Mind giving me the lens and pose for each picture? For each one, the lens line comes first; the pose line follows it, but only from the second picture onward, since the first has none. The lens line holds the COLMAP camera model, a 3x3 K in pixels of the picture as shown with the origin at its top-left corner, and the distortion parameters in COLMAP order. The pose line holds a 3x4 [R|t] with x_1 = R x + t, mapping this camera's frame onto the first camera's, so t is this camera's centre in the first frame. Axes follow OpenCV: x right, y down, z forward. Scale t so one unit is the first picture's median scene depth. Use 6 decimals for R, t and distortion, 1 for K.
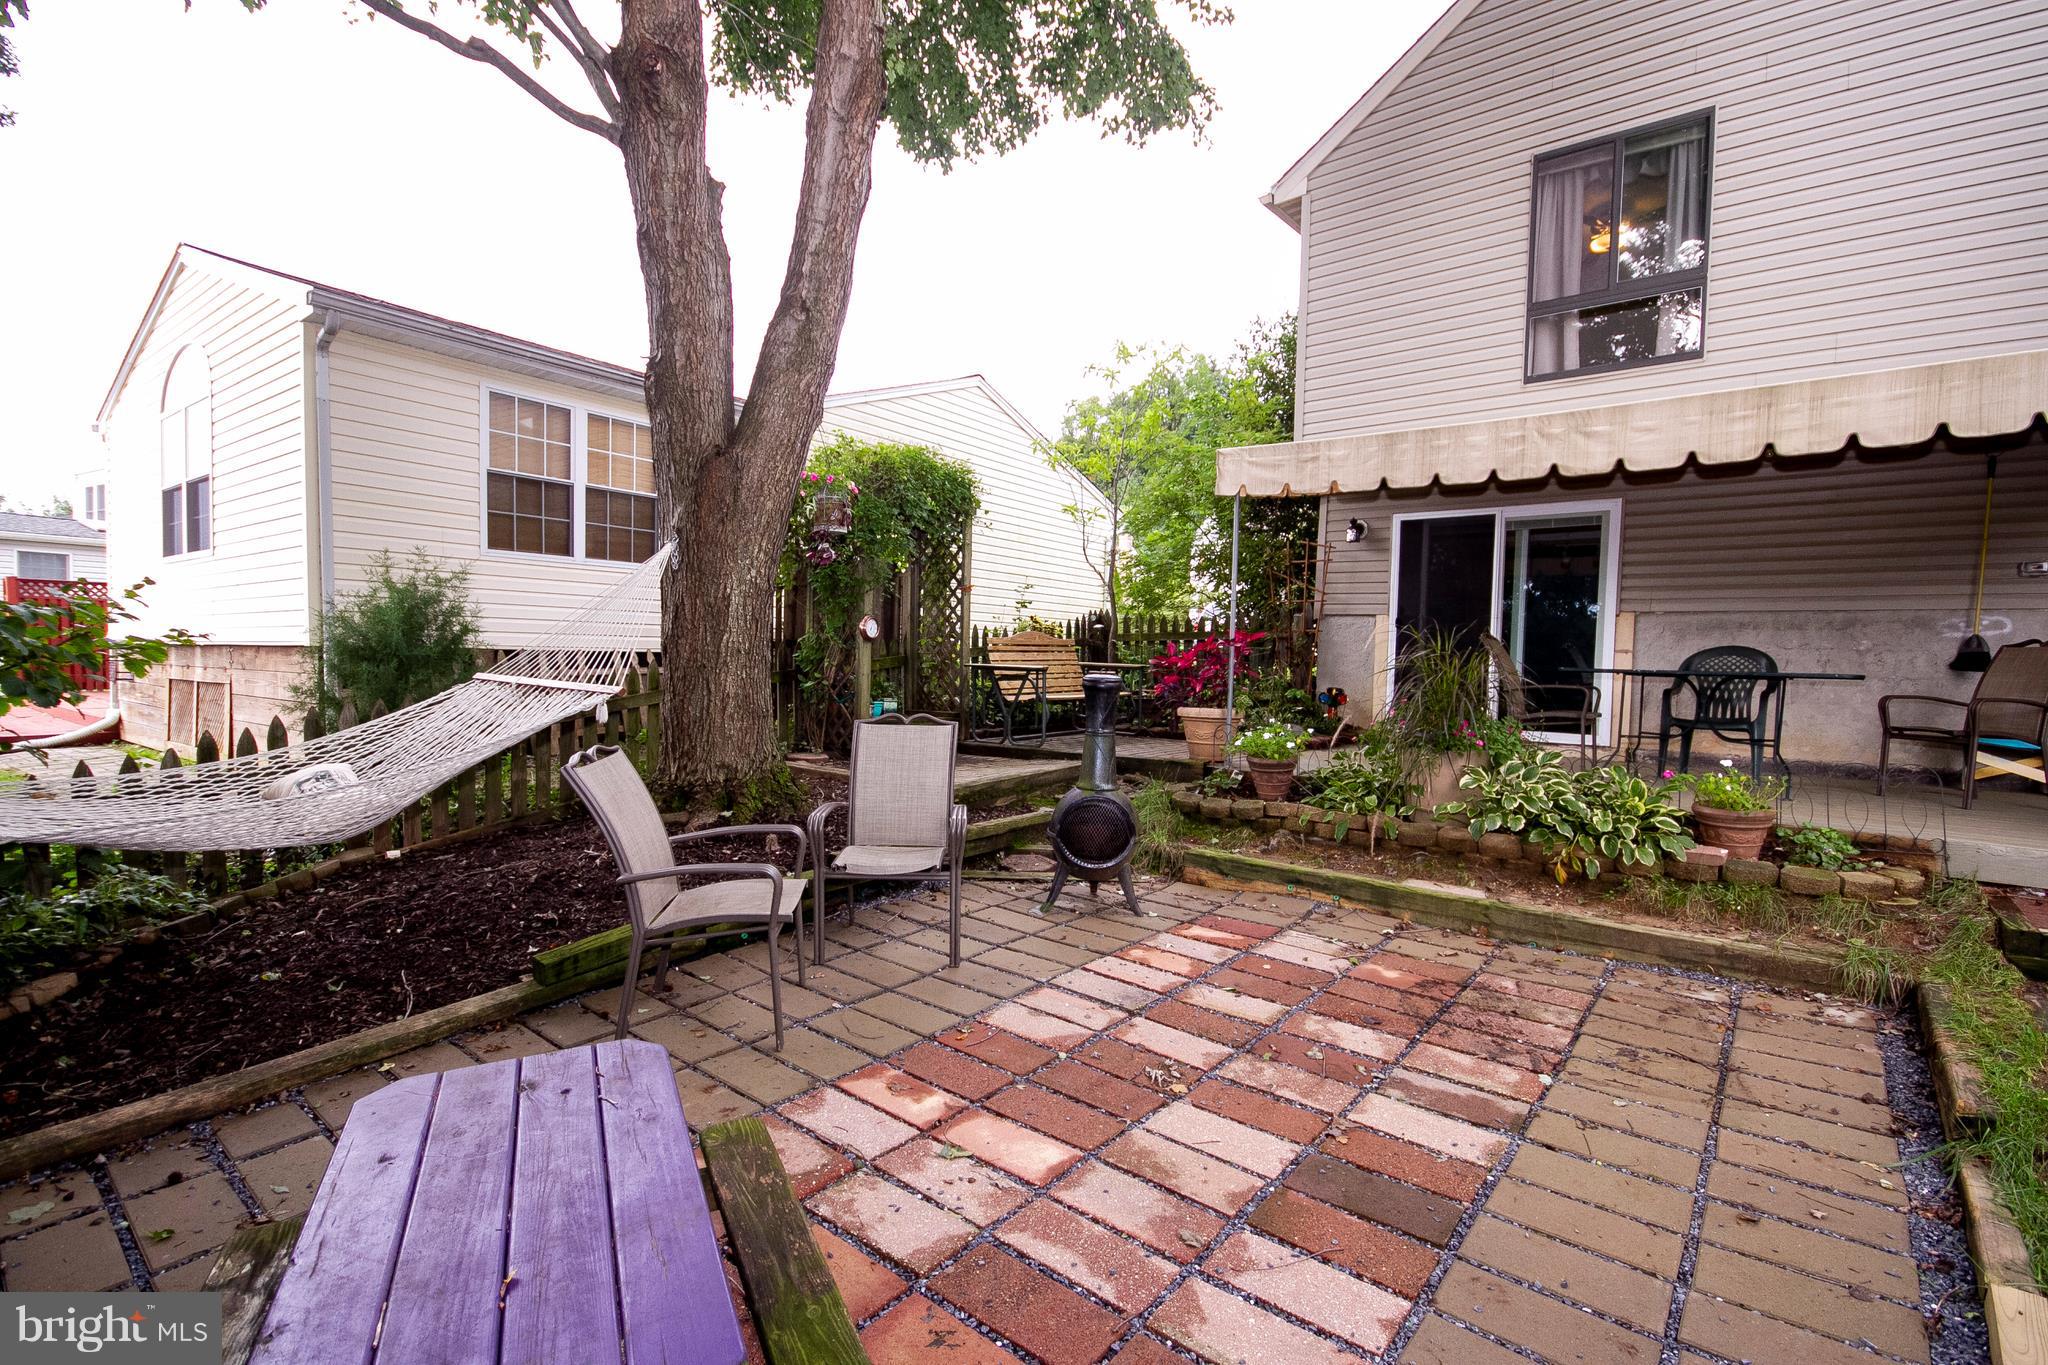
lens RADIAL K [[927.1, 0, 1024.0], [0, 927.1, 682.5], [0, 0, 1]] dist [-0.000776, -0.006021]
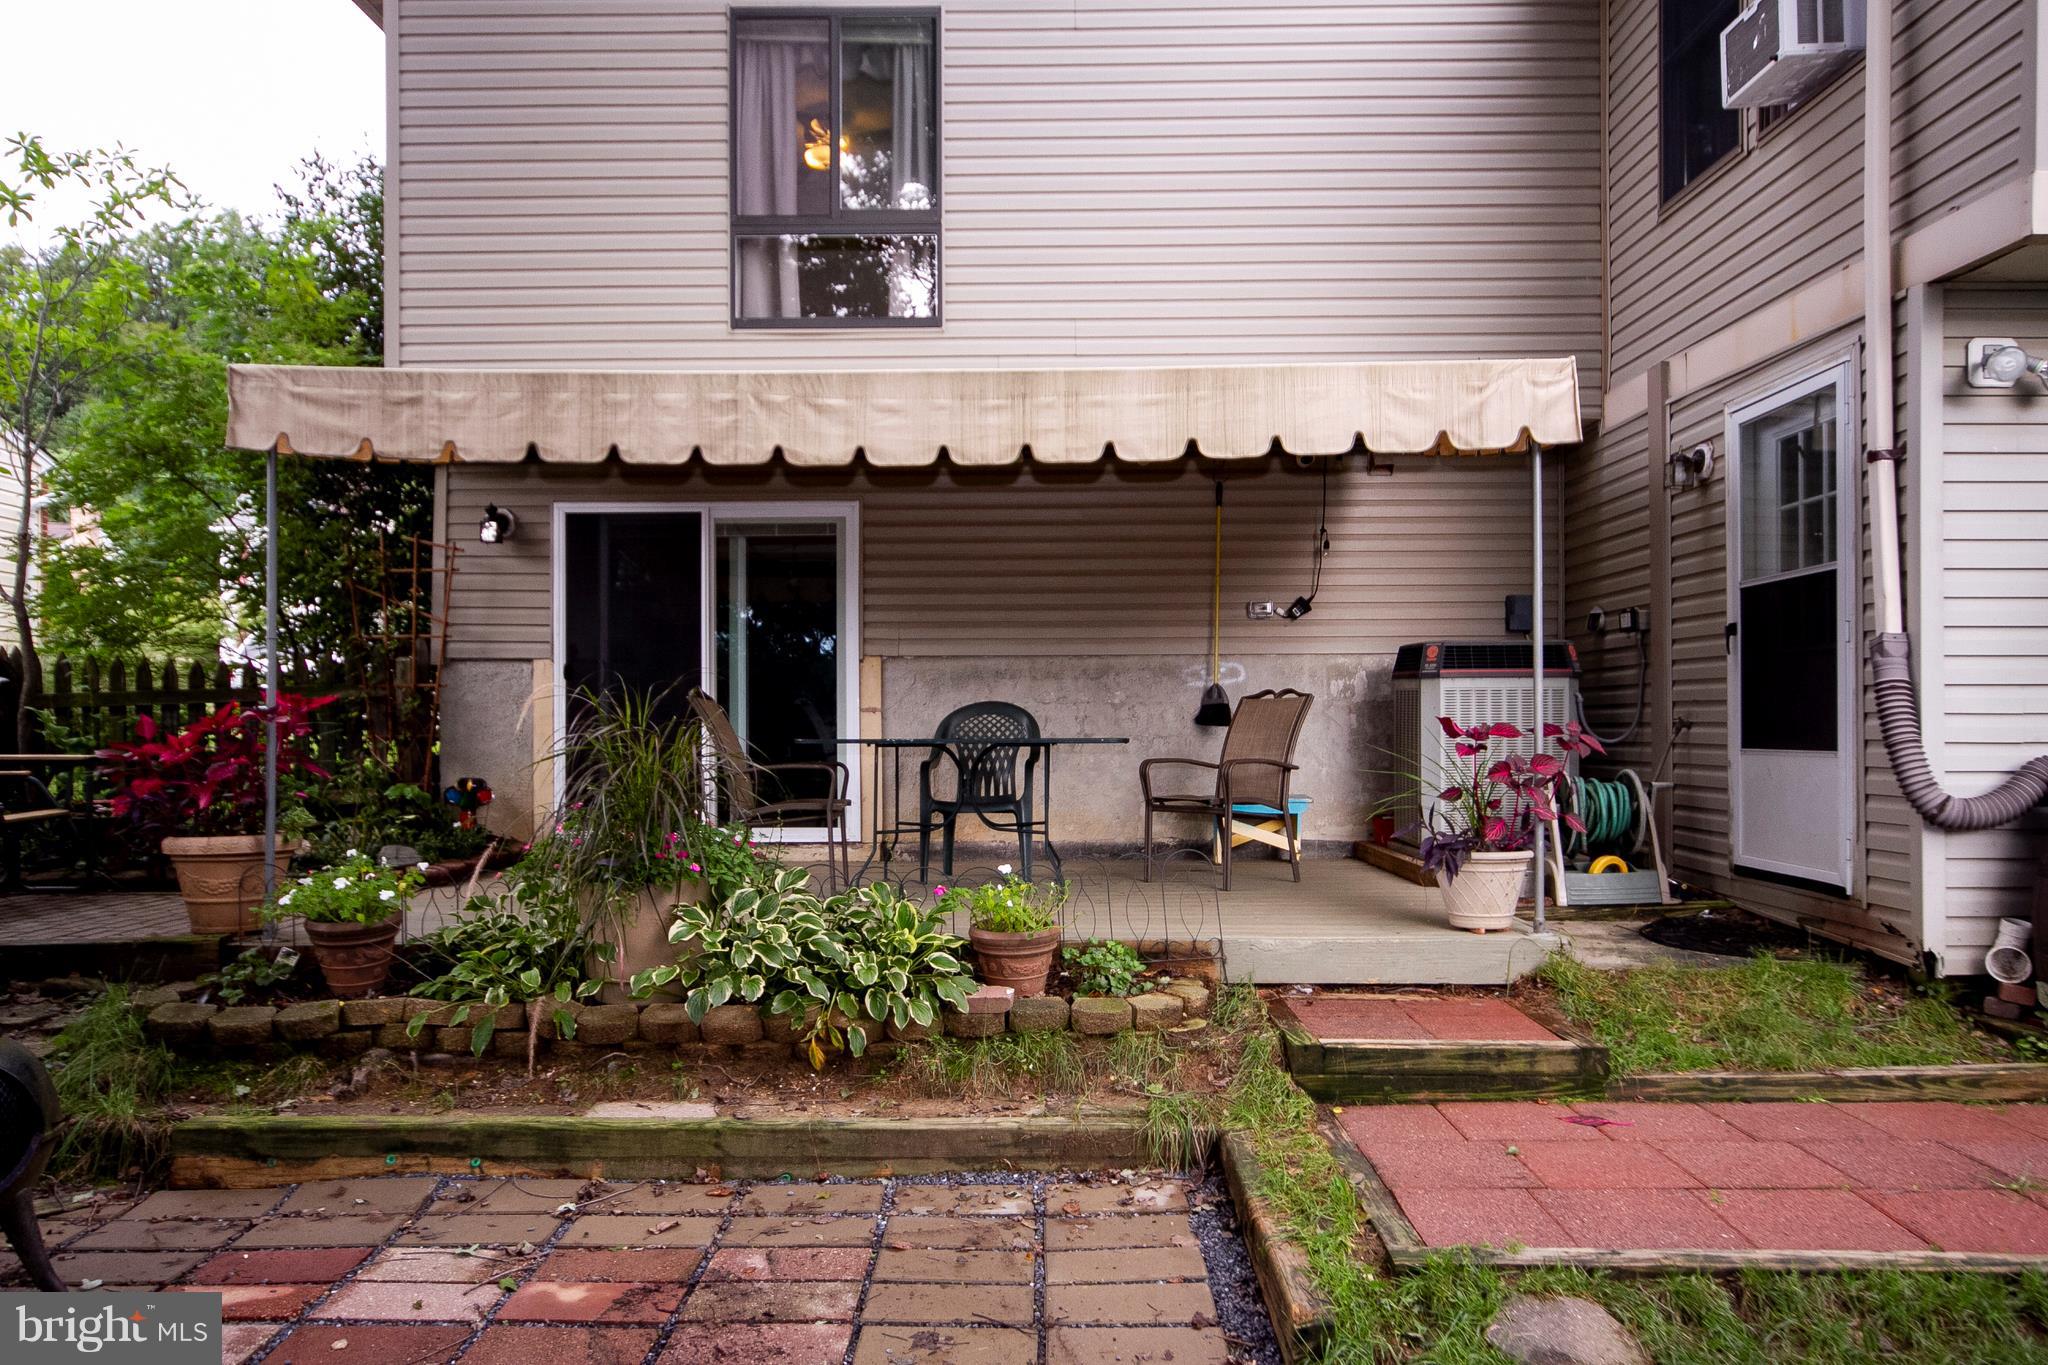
lens RADIAL K [[1322.6, 0, 1024.0], [0, 1322.6, 682.5], [0, 0, 1]] dist [-0.014291, 0.038365]
pose [[0.759021, -0.022413, 0.650680, 0.067880], [0.048289, 0.998593, -0.021933, -0.030019], [-0.649273, 0.048068, 0.759035, 0.142718]]
